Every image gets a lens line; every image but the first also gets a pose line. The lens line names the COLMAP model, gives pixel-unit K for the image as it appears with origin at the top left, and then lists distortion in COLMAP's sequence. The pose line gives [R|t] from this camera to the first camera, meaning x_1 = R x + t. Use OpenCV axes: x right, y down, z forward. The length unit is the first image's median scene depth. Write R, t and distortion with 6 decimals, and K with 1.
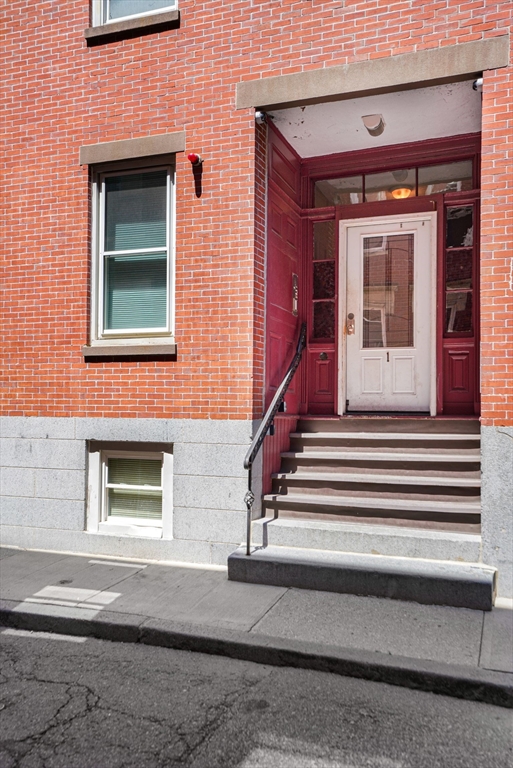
lens RADIAL K [[687.2, 0, 256.4], [0, 687.2, 387.4], [0, 0, 1]] dist [0.022336, 0.046688]
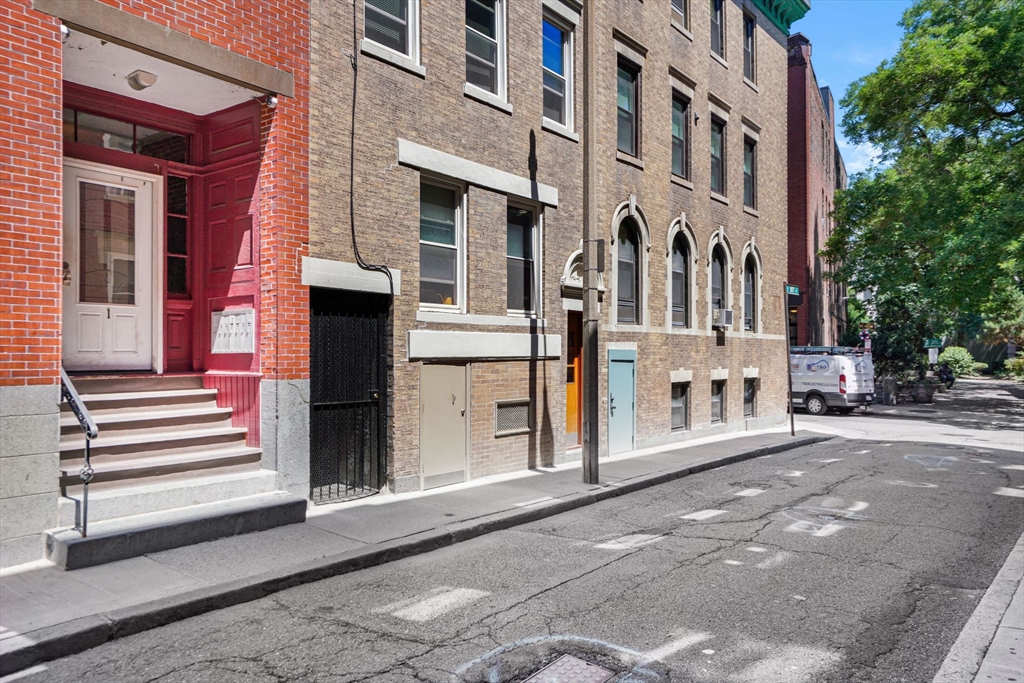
lens RADIAL K [[753.1, 0, 511.5], [0, 753.1, 340.6], [0, 0, 1]] dist [0.031099, 0.009629]
pose [[0.280639, 0.012437, 0.959733, -0.864274], [-0.020356, 0.999768, -0.007004, -0.013744], [-0.959597, -0.017571, 0.280827, 0.218556]]
